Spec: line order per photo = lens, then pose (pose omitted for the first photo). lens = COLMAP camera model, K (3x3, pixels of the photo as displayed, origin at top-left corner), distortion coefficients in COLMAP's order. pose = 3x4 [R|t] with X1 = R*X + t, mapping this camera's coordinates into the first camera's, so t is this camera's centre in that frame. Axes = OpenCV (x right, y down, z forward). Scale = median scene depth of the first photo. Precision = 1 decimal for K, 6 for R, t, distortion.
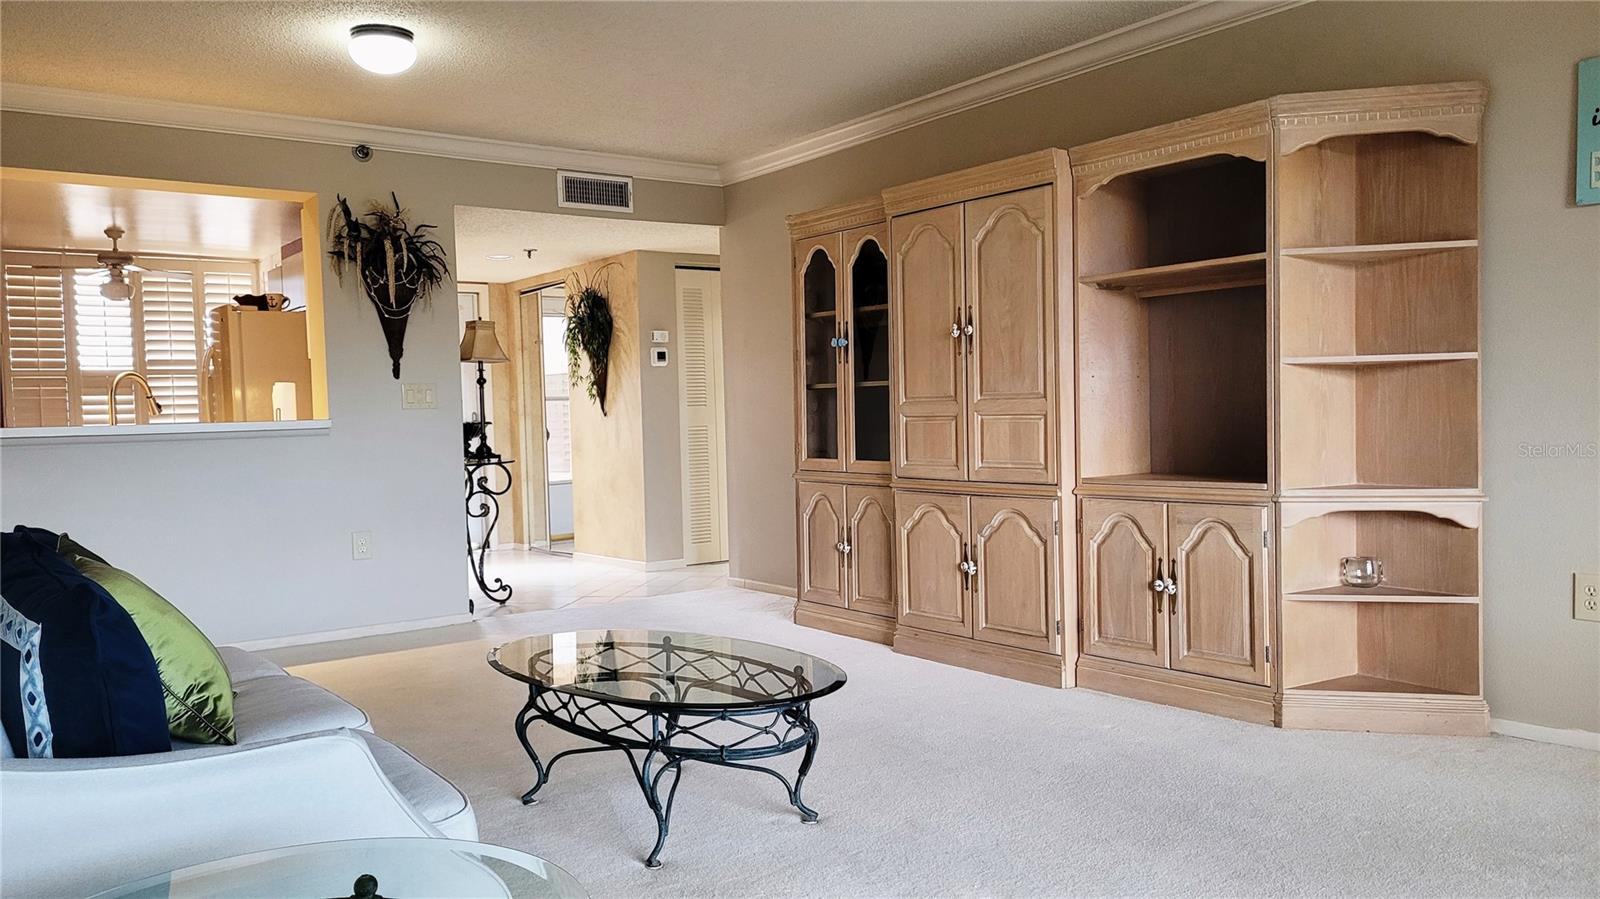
lens RADIAL K [[1192.2, 0, 799.4], [0, 1192.2, 454.8], [0, 0, 1]] dist [0.014066, 0.002096]
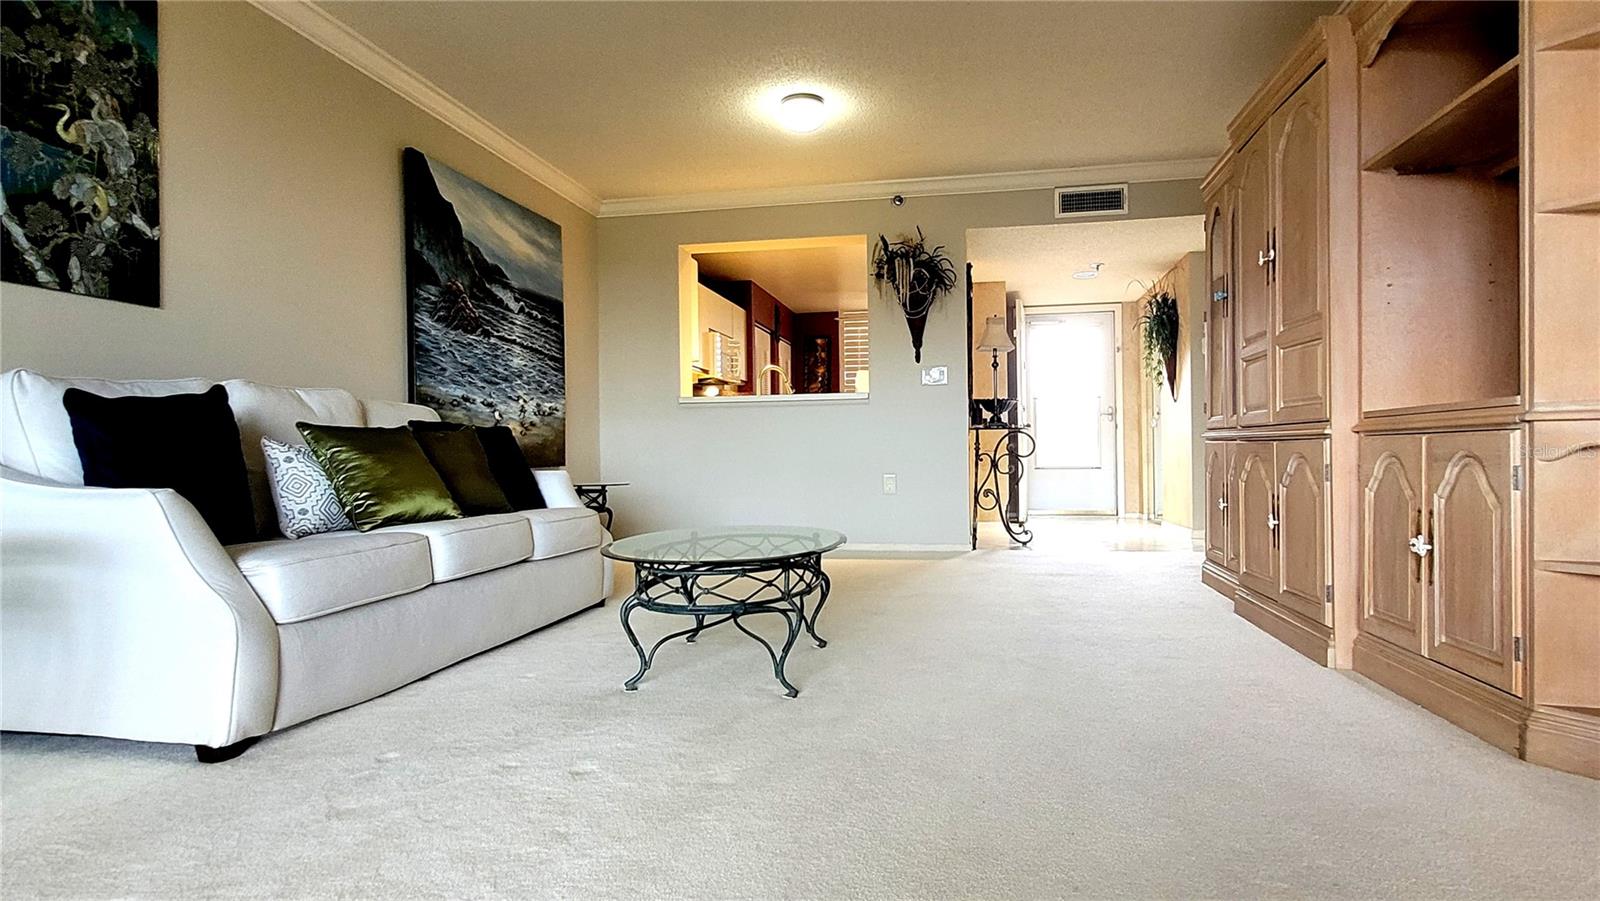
lens RADIAL K [[876.9, 0, 798.3], [0, 876.9, 447.5], [0, 0, 1]] dist [-0.001150, 0.000359]
pose [[0.674613, 0.017722, -0.737959, 0.307071], [-0.037134, 0.999261, -0.009950, 0.047088], [0.737237, 0.034115, 0.674772, 0.232759]]
